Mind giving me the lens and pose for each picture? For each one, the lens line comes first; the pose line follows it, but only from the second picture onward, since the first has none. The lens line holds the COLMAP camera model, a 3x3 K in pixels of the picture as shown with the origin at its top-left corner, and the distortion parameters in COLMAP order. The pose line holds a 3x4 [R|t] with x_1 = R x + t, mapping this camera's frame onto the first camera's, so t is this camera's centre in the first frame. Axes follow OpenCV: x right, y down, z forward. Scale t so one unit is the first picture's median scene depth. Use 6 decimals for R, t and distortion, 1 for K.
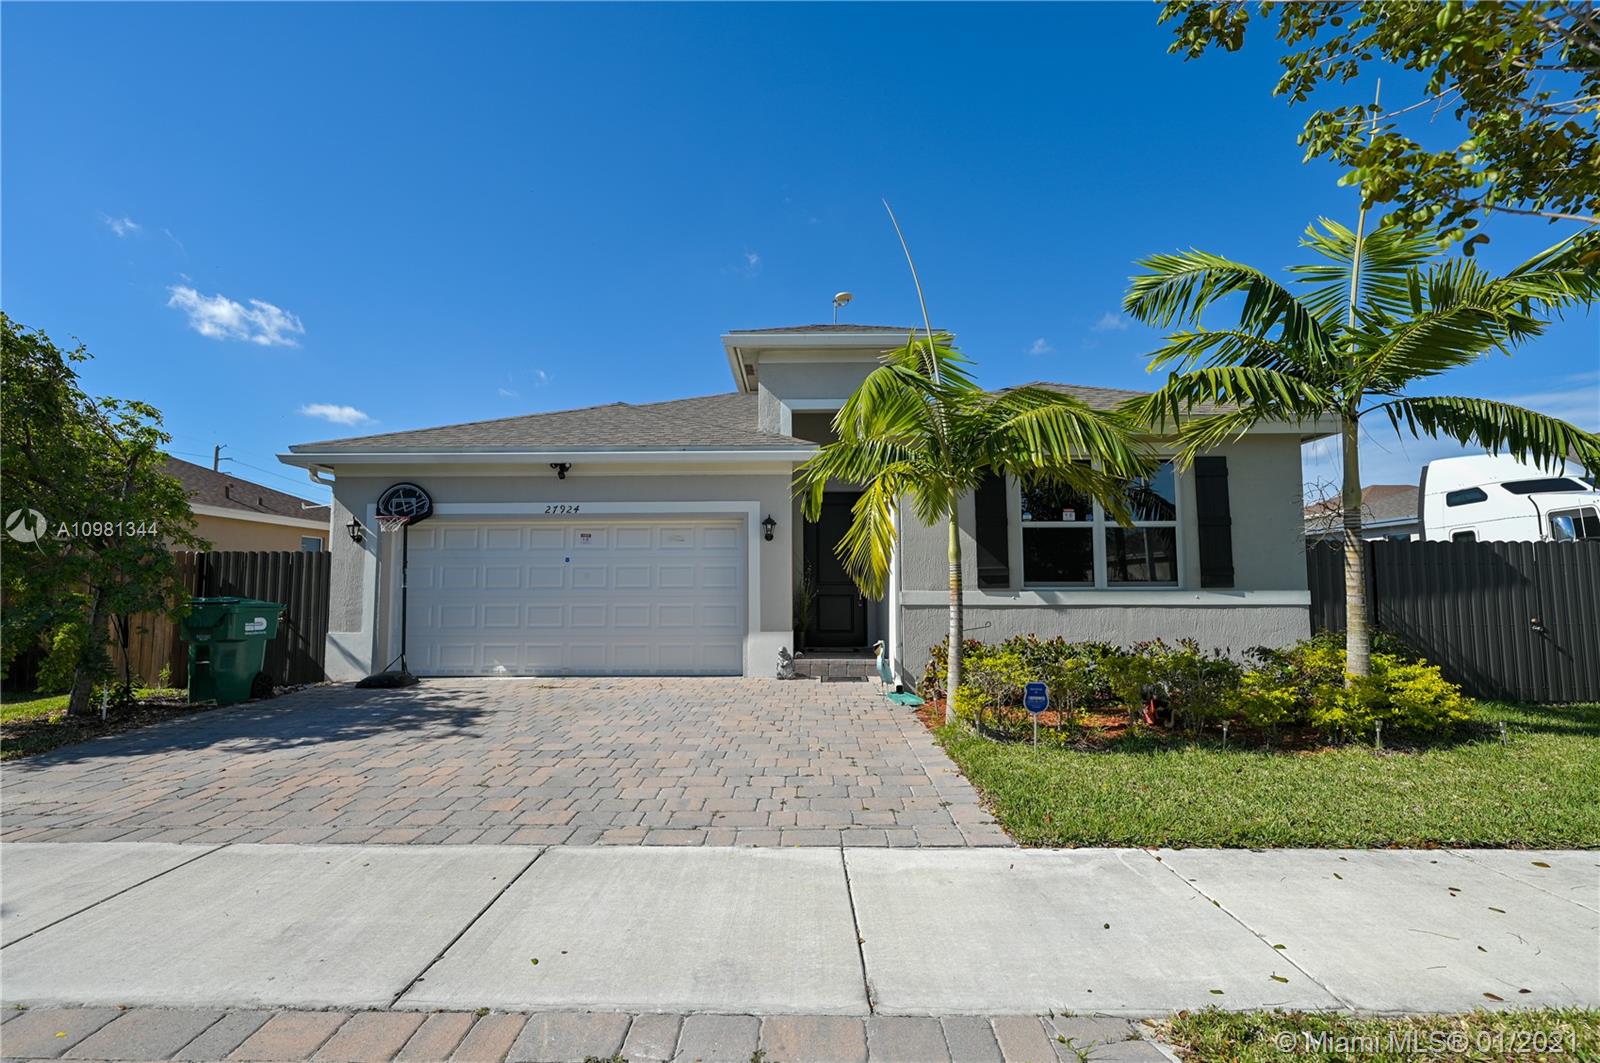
lens RADIAL K [[738.7, 0, 800.0], [0, 738.7, 531.5], [0, 0, 1]] dist [-0.001427, -0.000321]
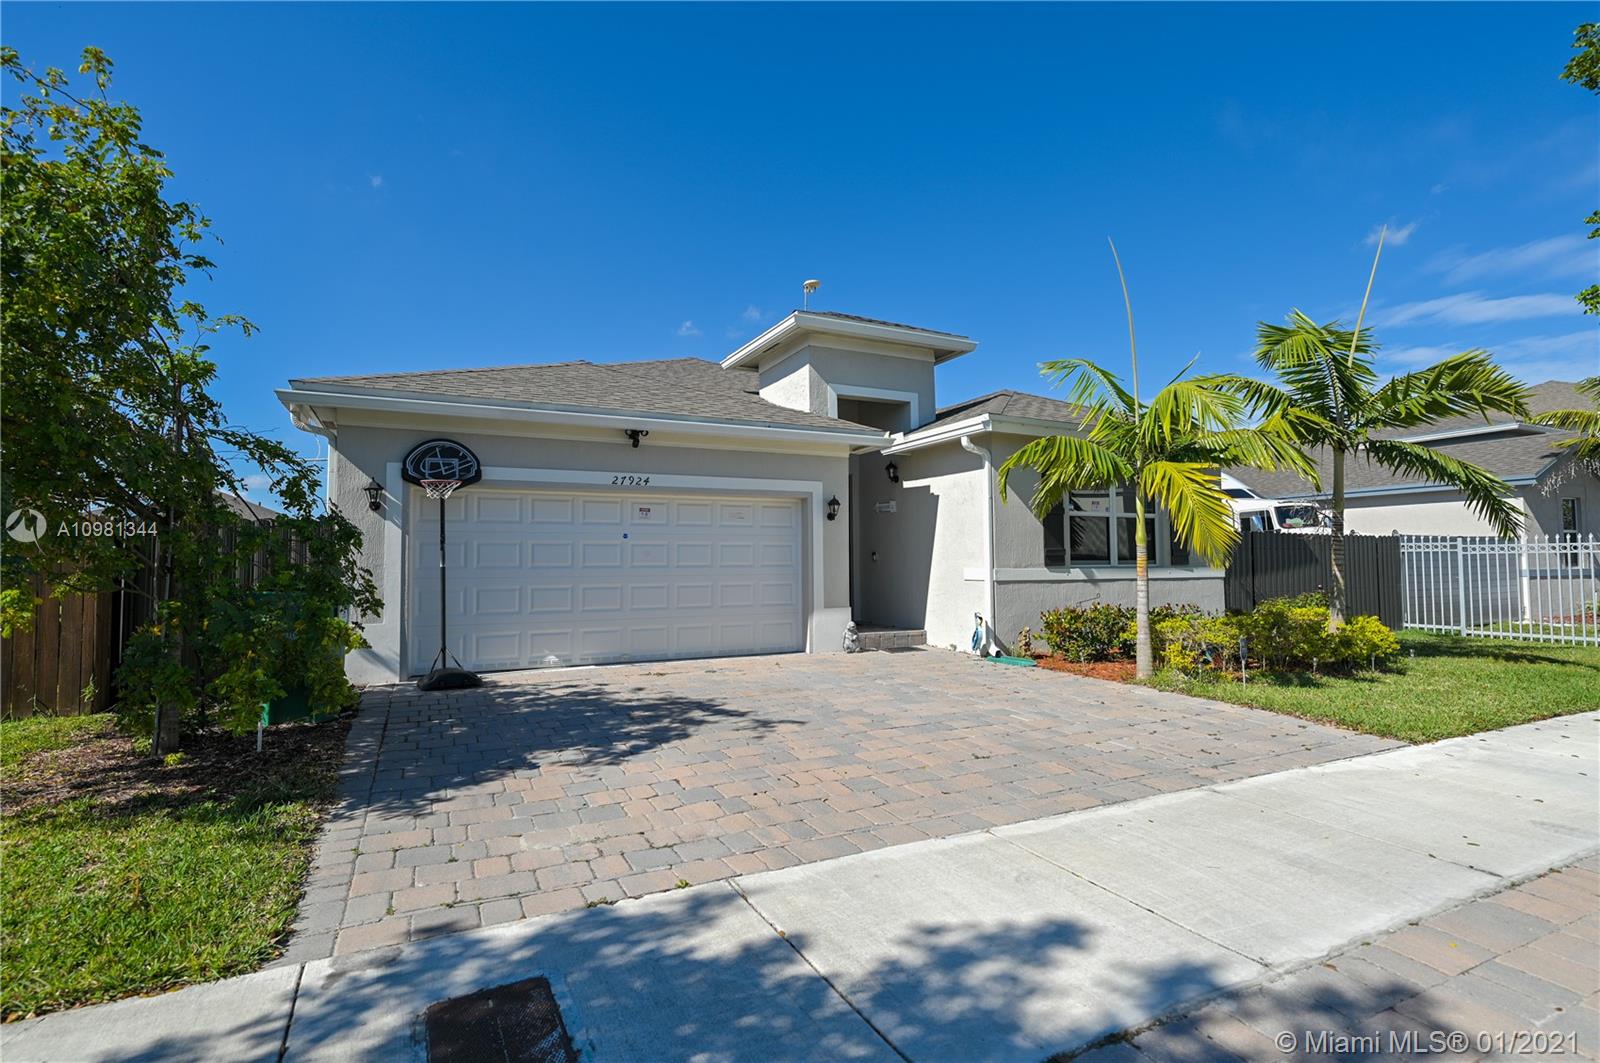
lens RADIAL K [[744.1, 0, 785.8], [0, 744.1, 534.0], [0, 0, 1]] dist [-0.000986, 0.000078]
pose [[0.898904, 0.015828, 0.437861, -0.564710], [-0.031530, 0.999093, 0.028613, 0.003499], [-0.437011, -0.039526, 0.898587, 0.093373]]
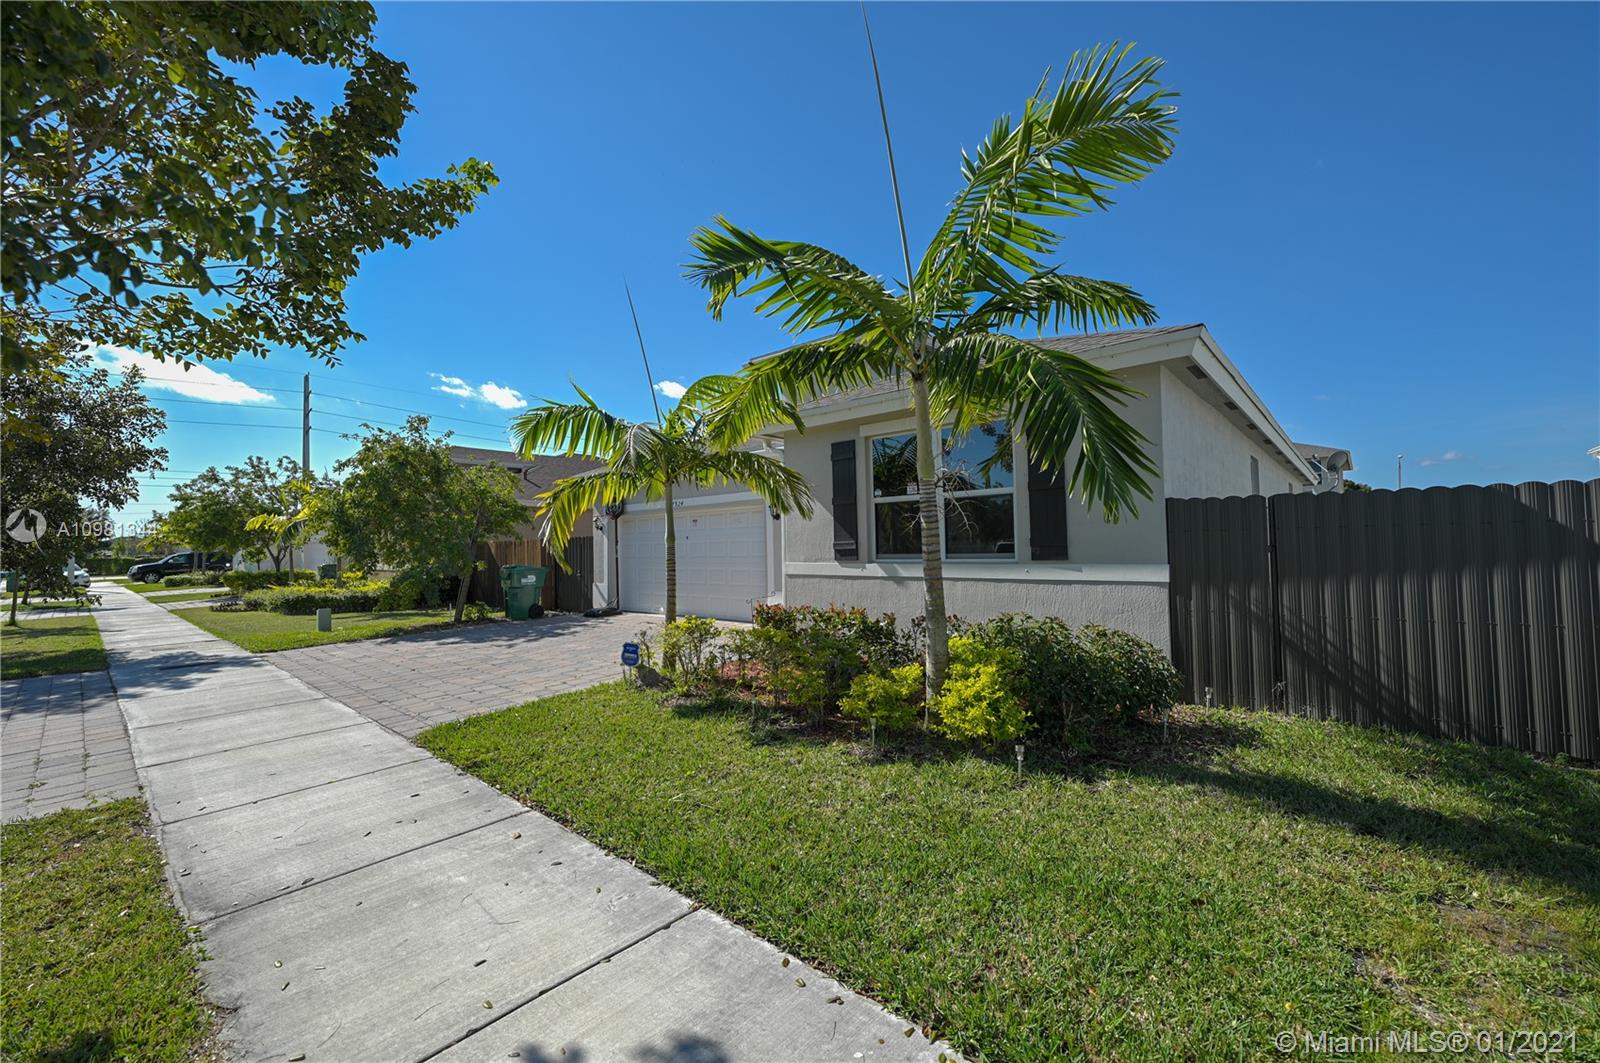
lens RADIAL K [[635.1, 0, 801.9], [0, 635.1, 534.3], [0, 0, 1]] dist [0.000000, -0.000189]
pose [[0.755389, -0.024572, -0.654816, 0.714651], [0.071396, 0.996434, 0.044971, -0.008659], [0.651375, -0.080722, 0.754450, 0.209041]]
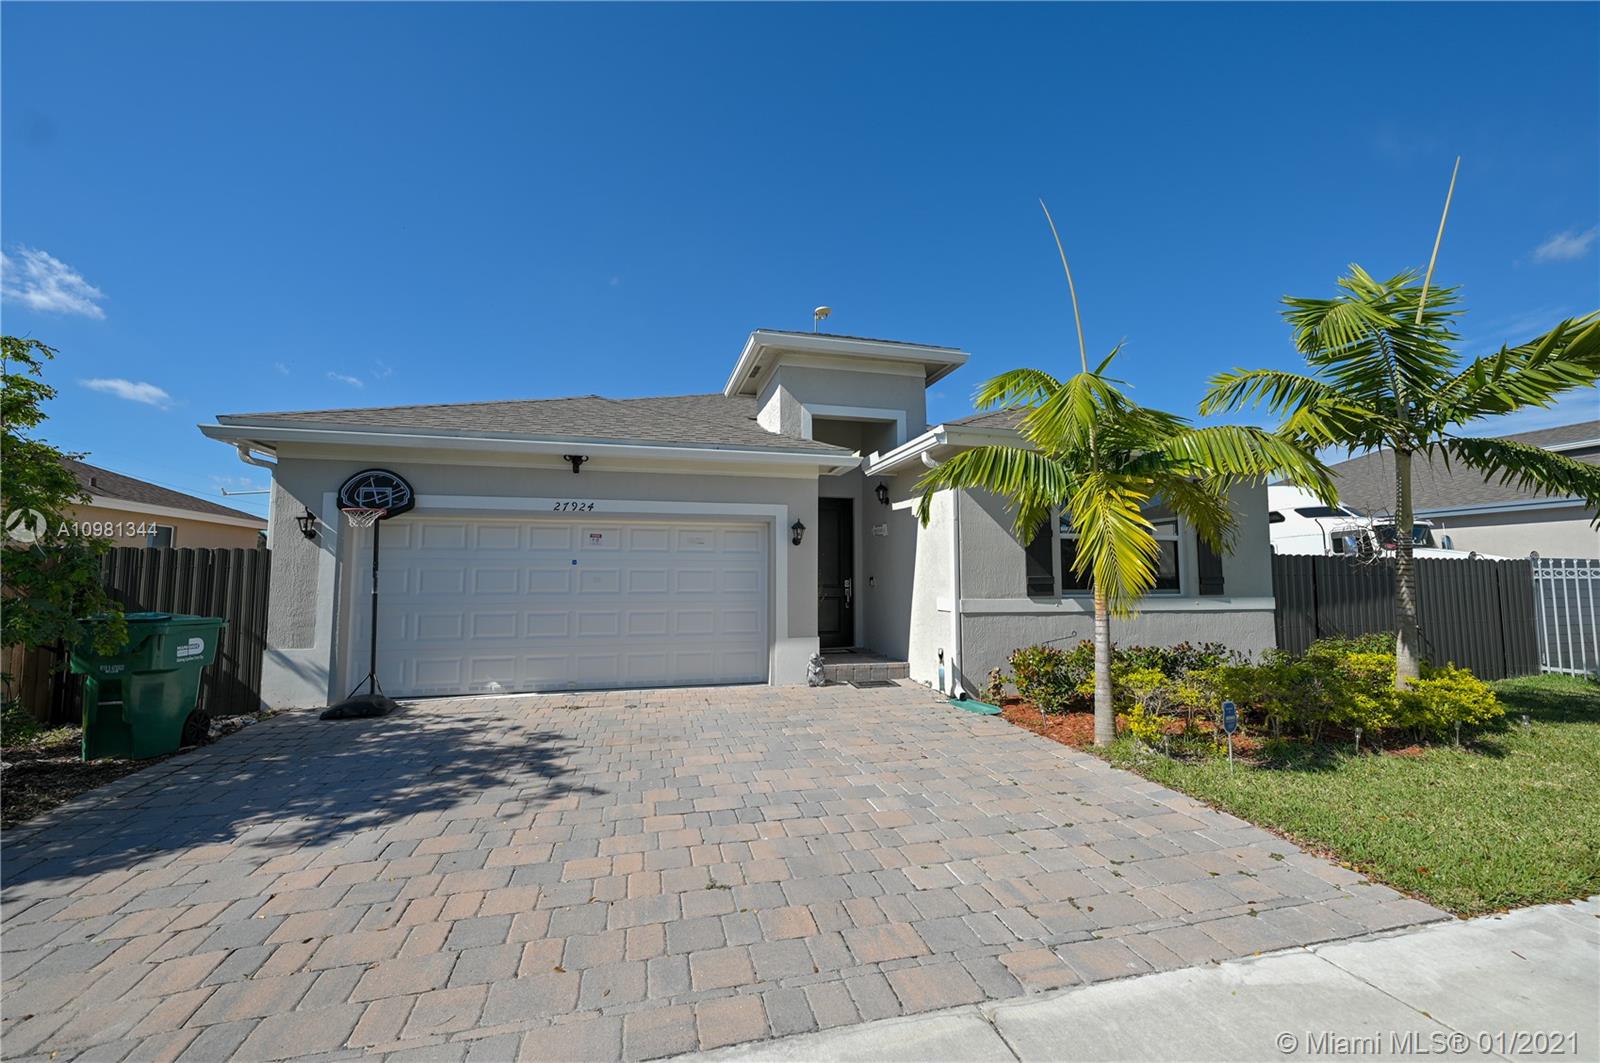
lens RADIAL K [[635.1, 0, 801.9], [0, 635.1, 534.3], [0, 0, 1]] dist [0.000000, -0.000189]
pose [[0.966716, 0.021657, 0.254933, -0.256289], [-0.023480, 0.999716, 0.004110, -0.006079], [-0.254771, -0.009959, 0.966950, 0.182392]]
